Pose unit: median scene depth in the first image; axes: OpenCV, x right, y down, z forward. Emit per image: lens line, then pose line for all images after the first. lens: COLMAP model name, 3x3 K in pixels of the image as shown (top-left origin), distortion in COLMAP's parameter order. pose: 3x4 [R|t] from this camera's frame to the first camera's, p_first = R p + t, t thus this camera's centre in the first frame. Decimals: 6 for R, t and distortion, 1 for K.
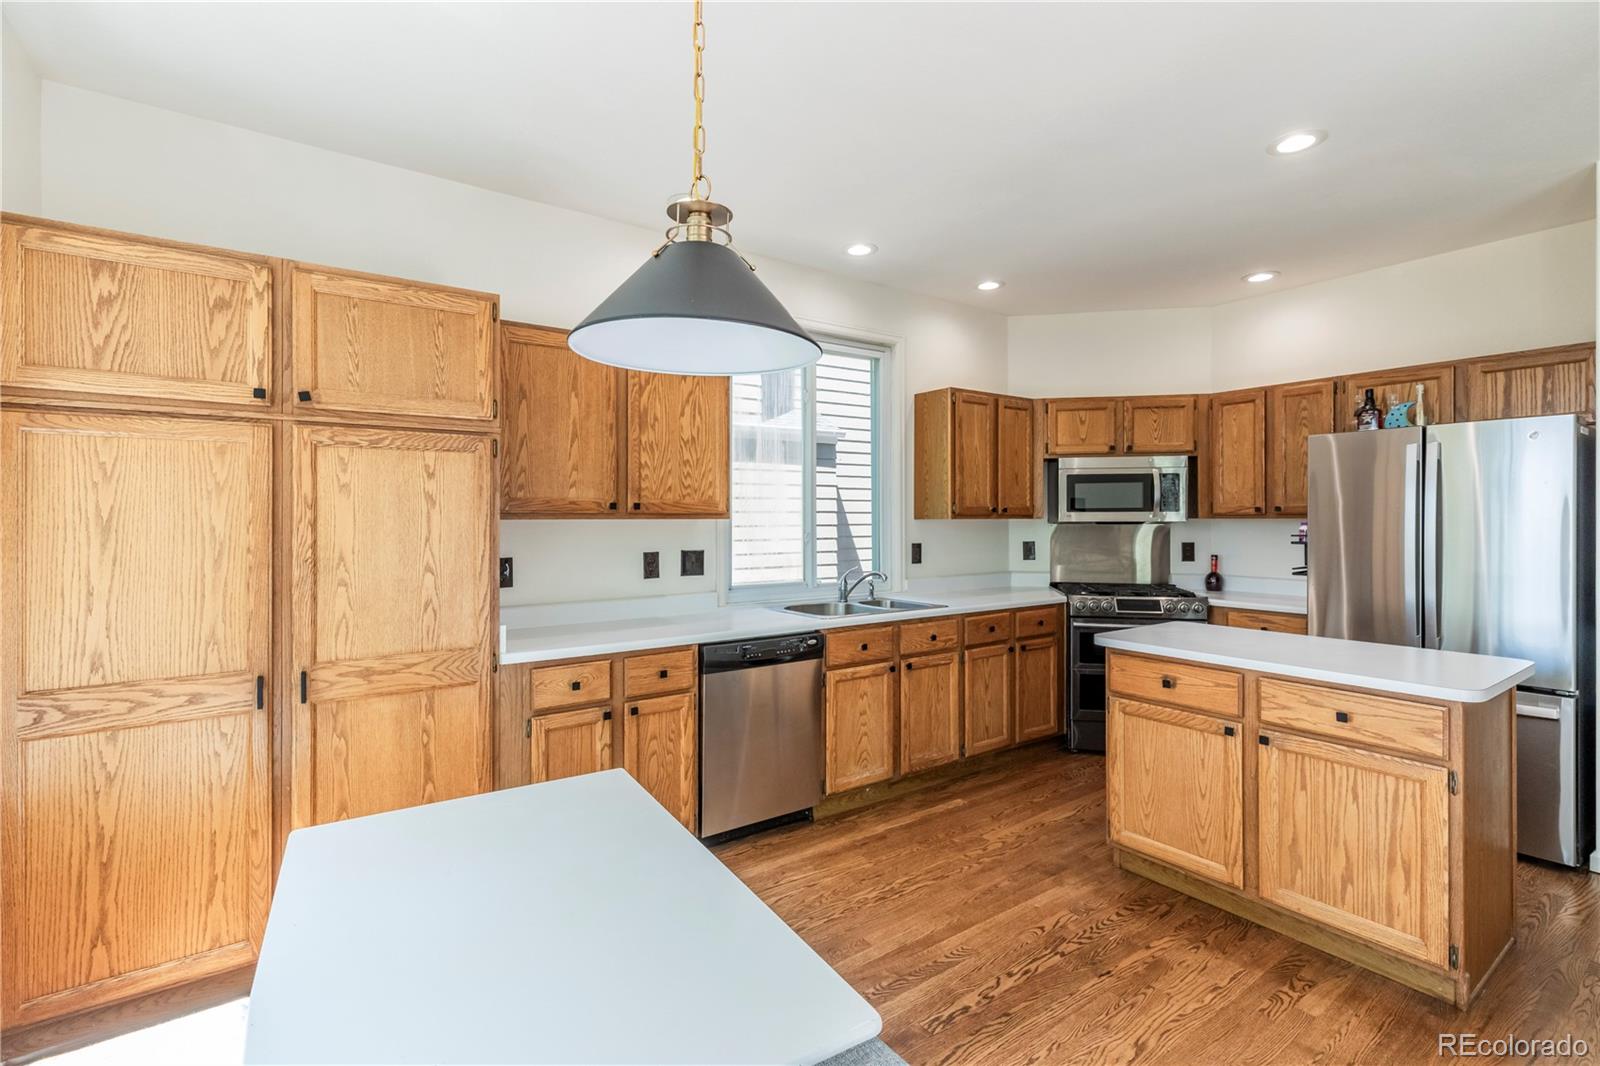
lens RADIAL K [[719.5, 0, 795.2], [0, 719.5, 516.7], [0, 0, 1]] dist [0.004008, -0.000454]
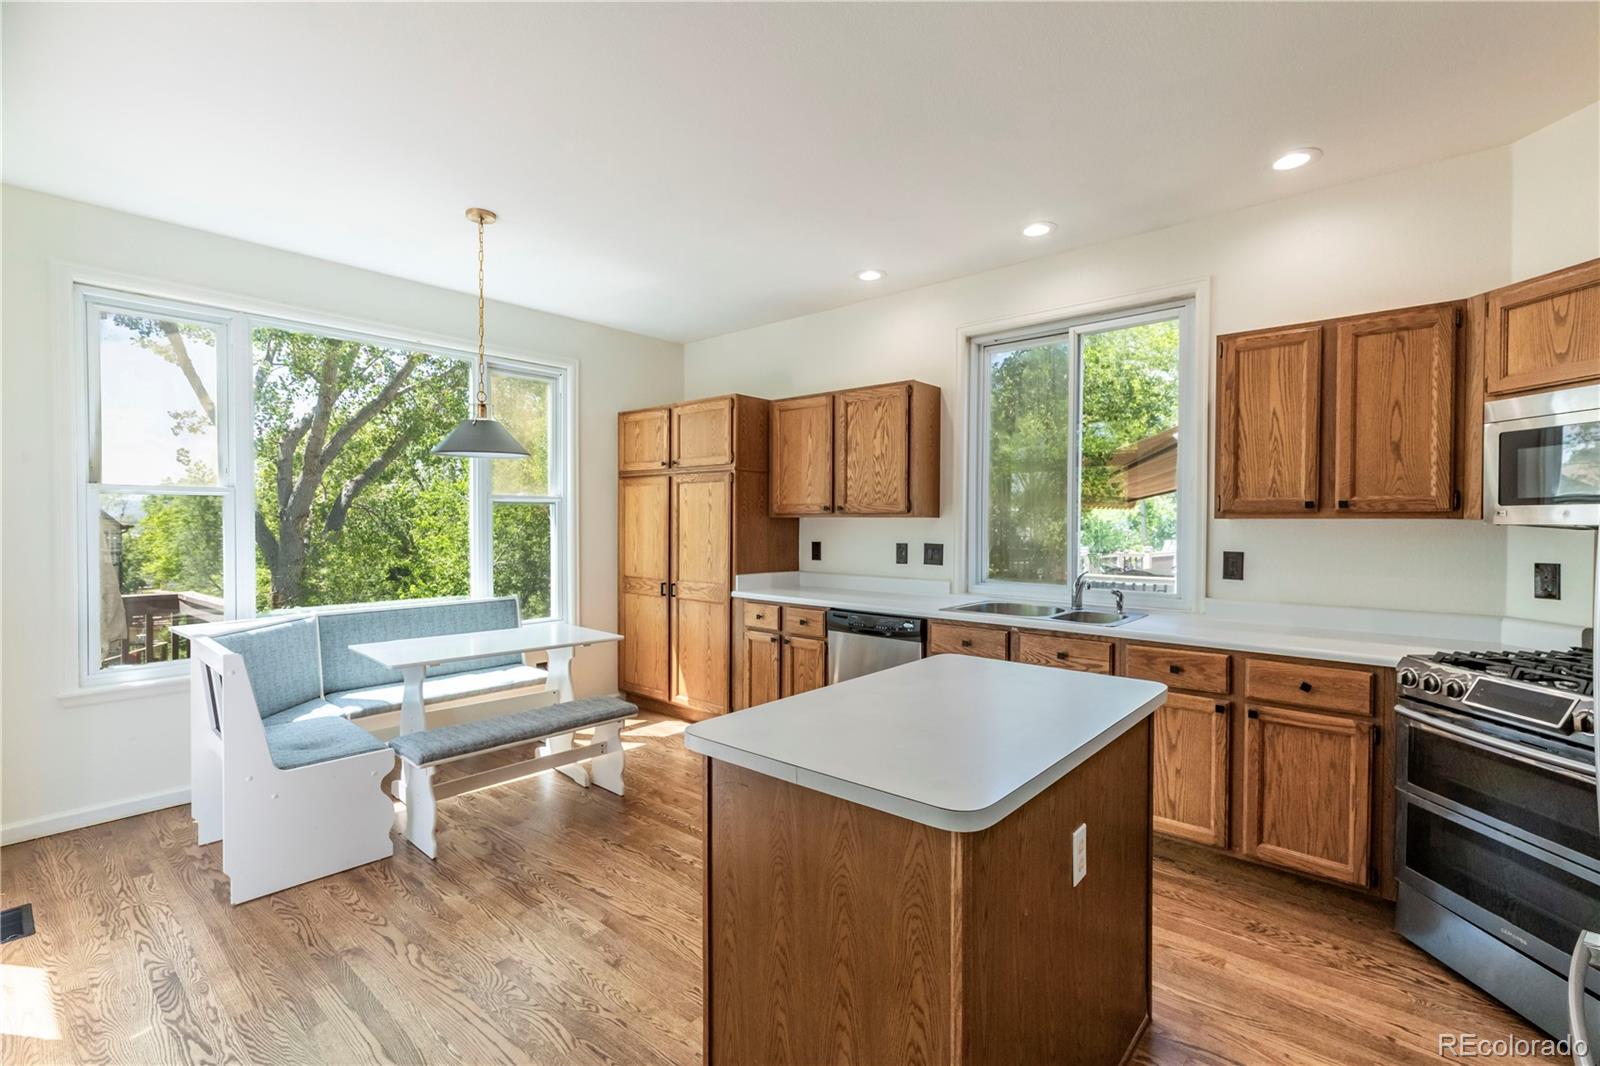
lens RADIAL K [[719.5, 0, 810.1], [0, 719.5, 530.4], [0, 0, 1]] dist [0.004008, -0.000454]
pose [[0.251417, 0.019566, -0.967681, 1.185942], [0.000560, 0.999793, 0.020360, 0.000078], [0.967879, -0.005661, 0.251354, 0.617007]]
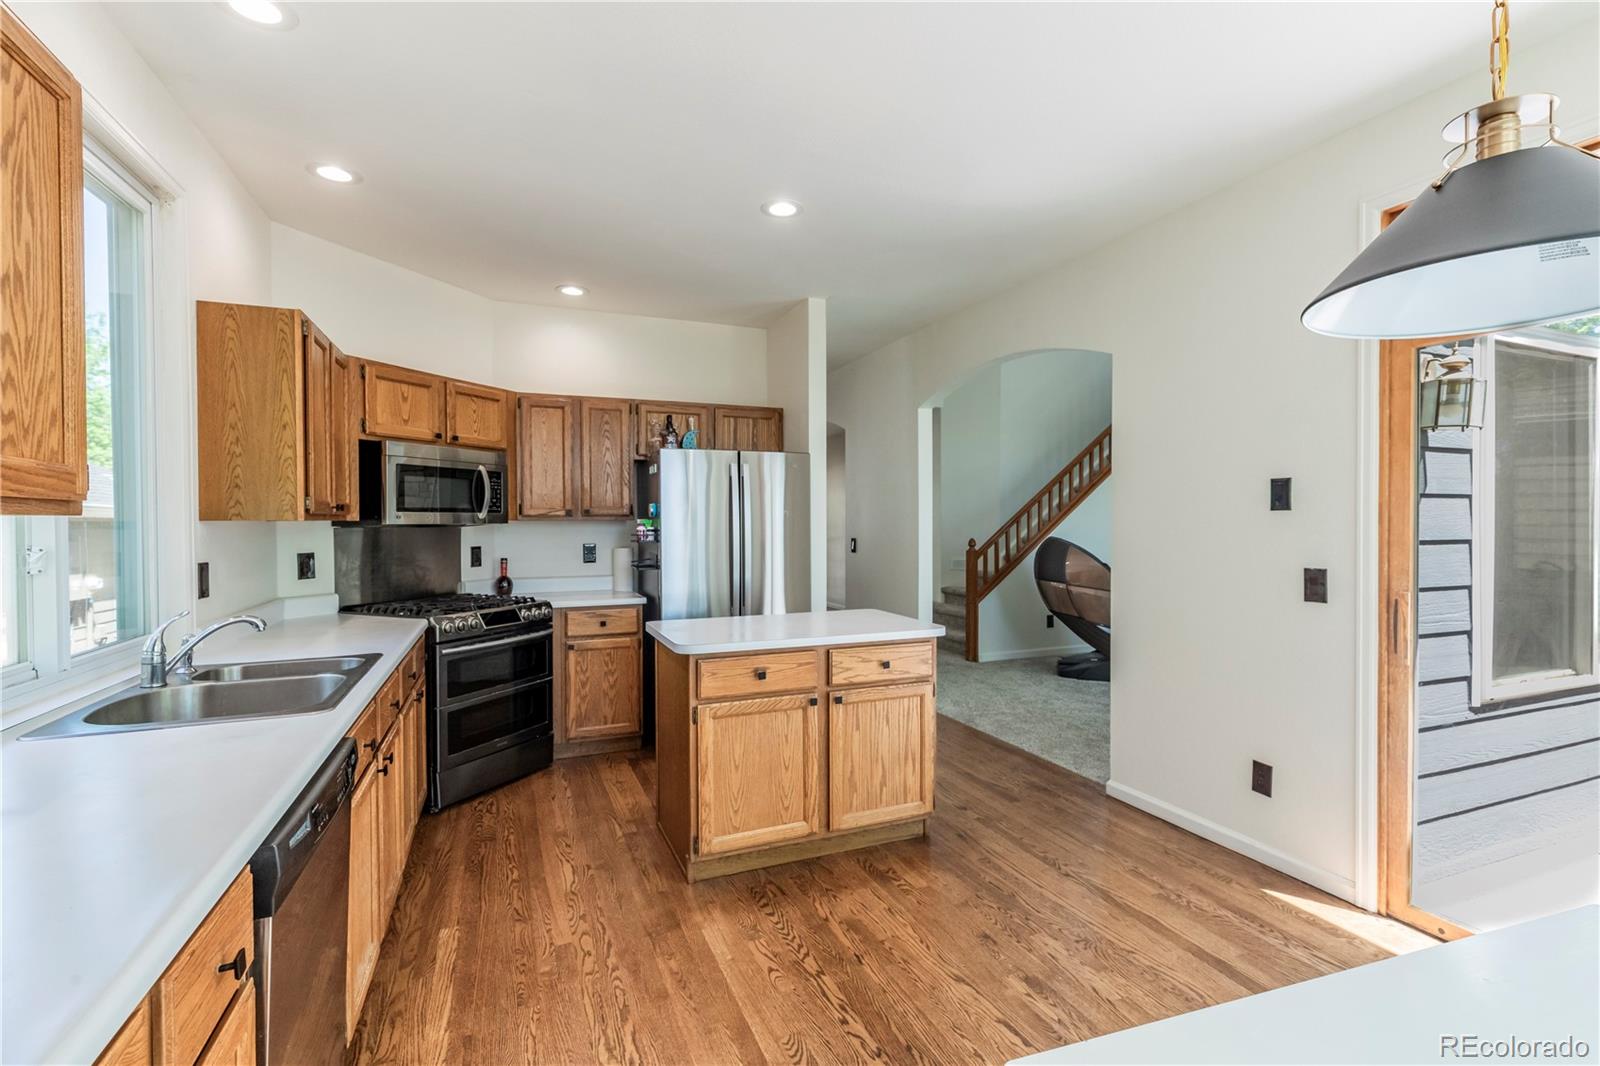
lens RADIAL K [[719.5, 0, 793.1], [0, 719.5, 529.5], [0, 0, 1]] dist [0.004008, -0.000454]
pose [[0.225986, -0.009013, 0.974089, -0.440953], [0.000072, 0.999957, 0.009236, 0.008448], [-0.974131, -0.002017, 0.225977, 0.643706]]
